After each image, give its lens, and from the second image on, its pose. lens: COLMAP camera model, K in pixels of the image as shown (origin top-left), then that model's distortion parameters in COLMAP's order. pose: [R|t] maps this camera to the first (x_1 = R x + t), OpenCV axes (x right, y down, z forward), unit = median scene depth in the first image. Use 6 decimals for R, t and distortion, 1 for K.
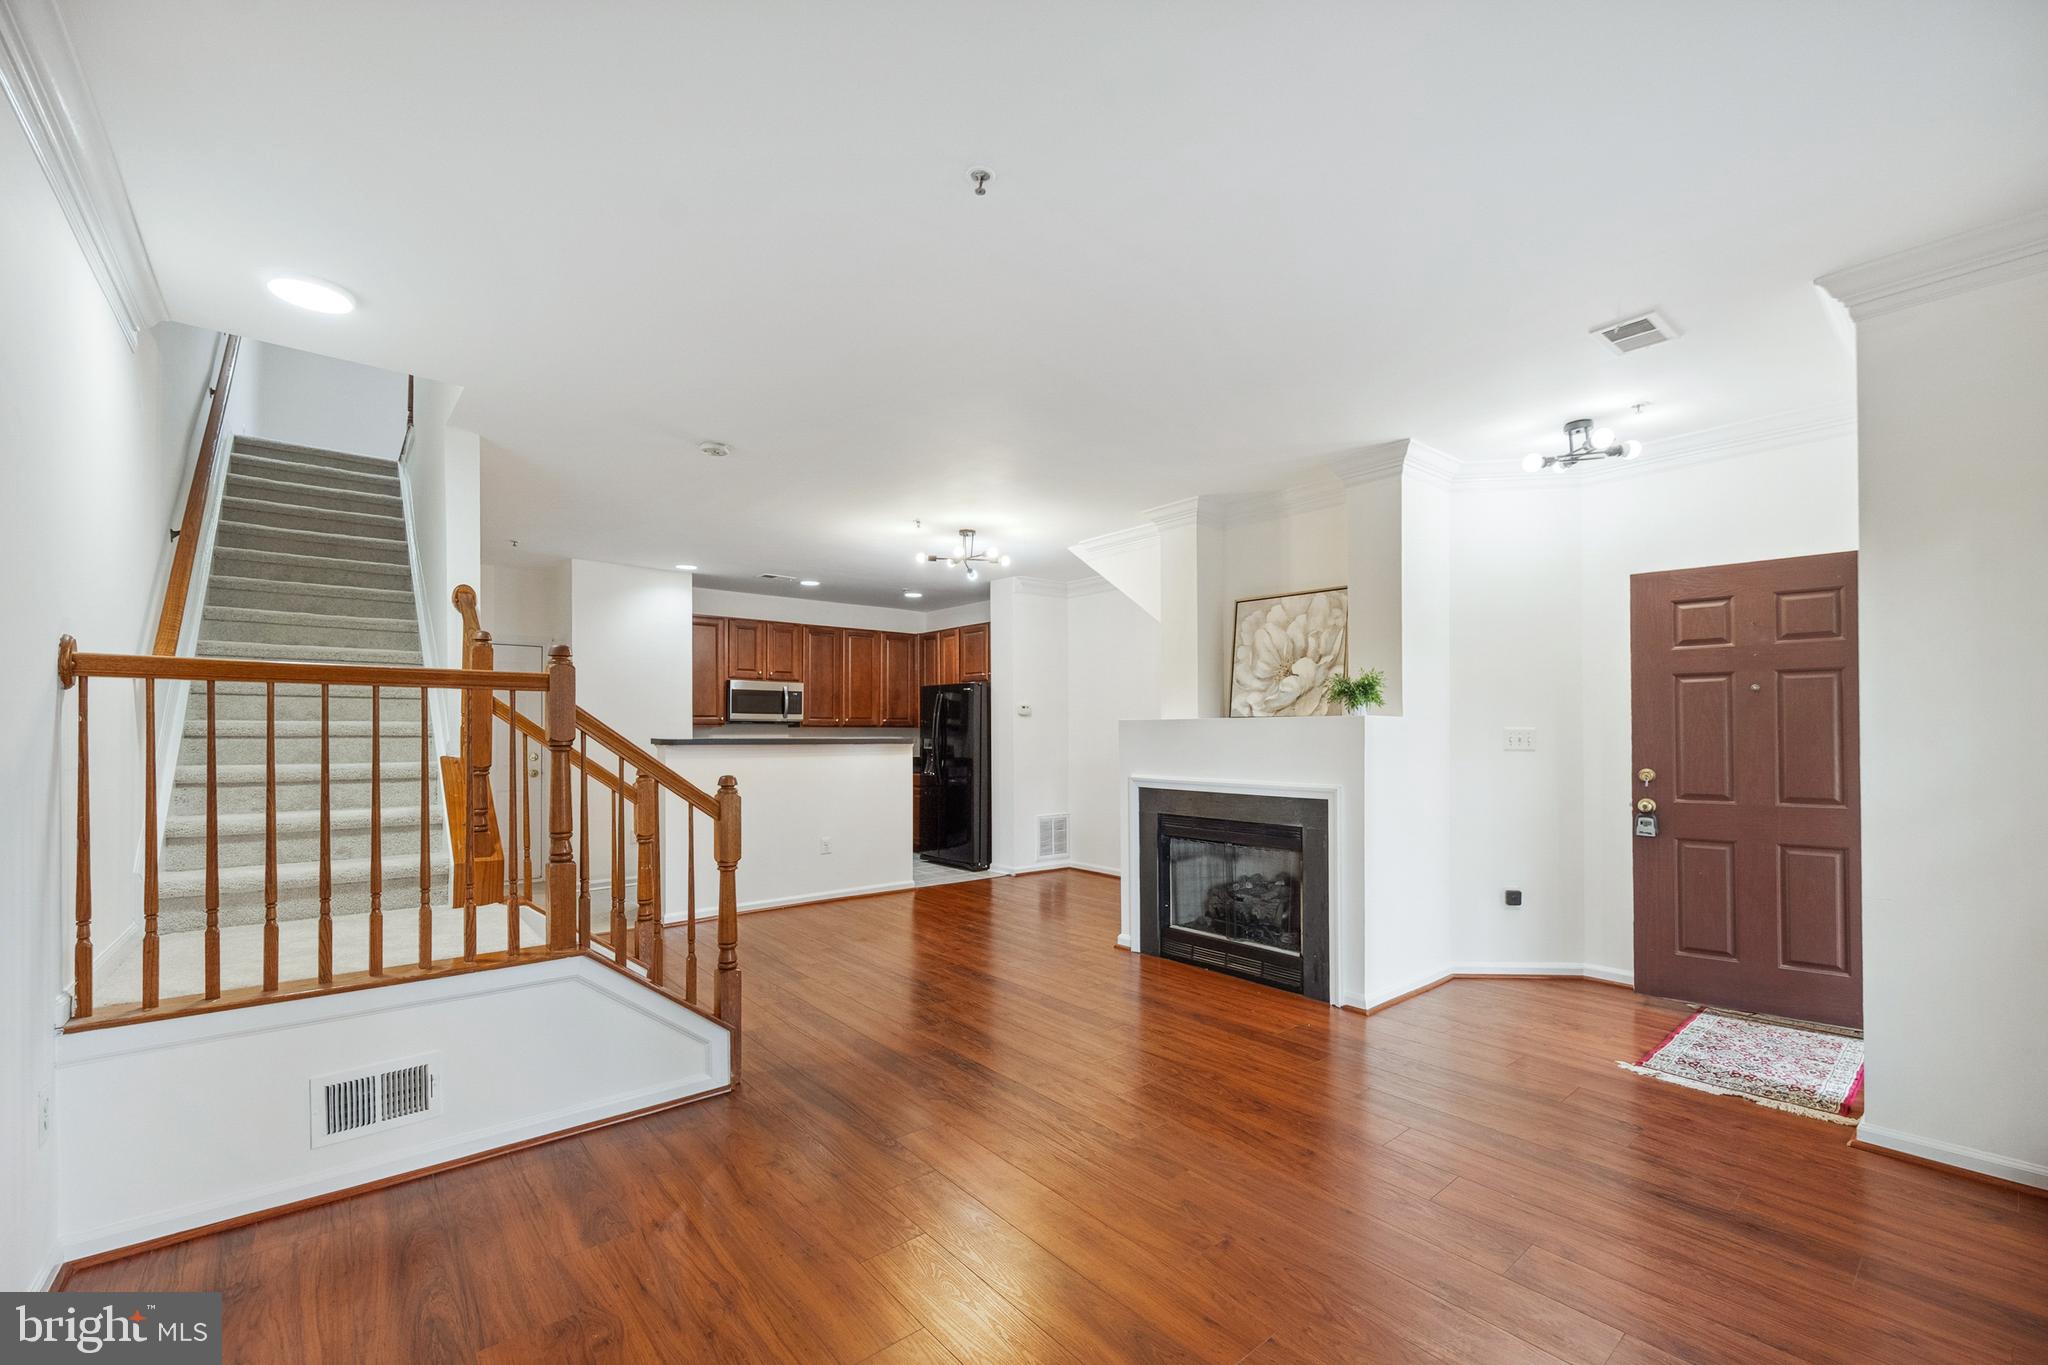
lens RADIAL K [[849.3, 0, 1035.7], [0, 849.3, 723.2], [0, 0, 1]] dist [-0.000368, -0.000055]
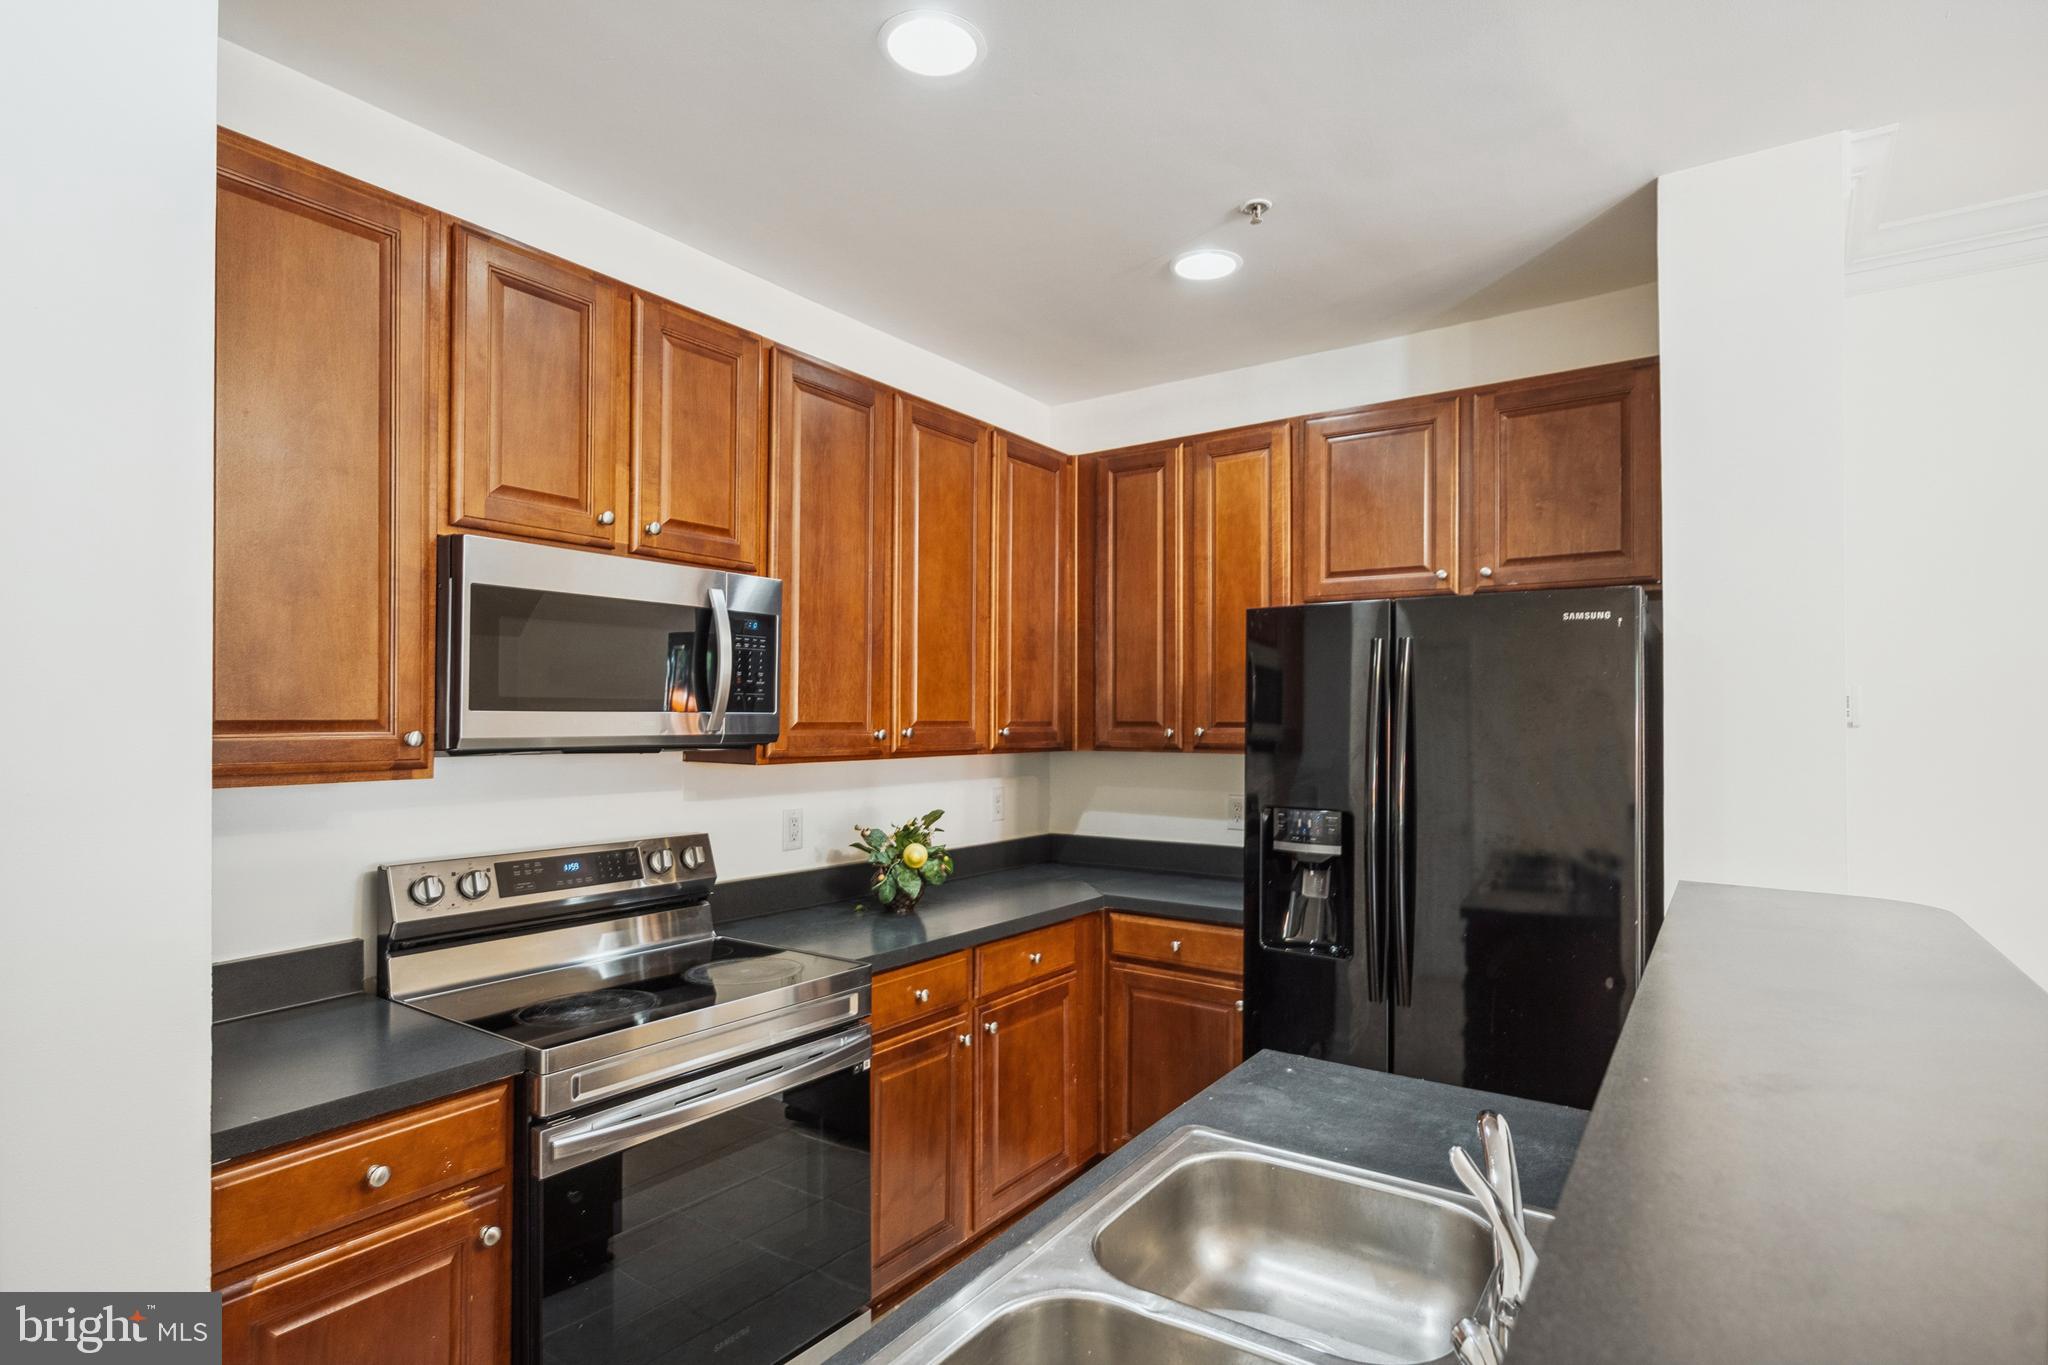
lens RADIAL K [[1021.3, 0, 1036.5], [0, 1021.3, 711.3], [0, 0, 1]] dist [-0.006251, -0.000781]
pose [[0.968294, 0.006244, 0.249734, -0.308551], [-0.007842, 0.999955, 0.005405, -0.014397], [-0.249689, -0.007192, 0.968299, 0.789465]]
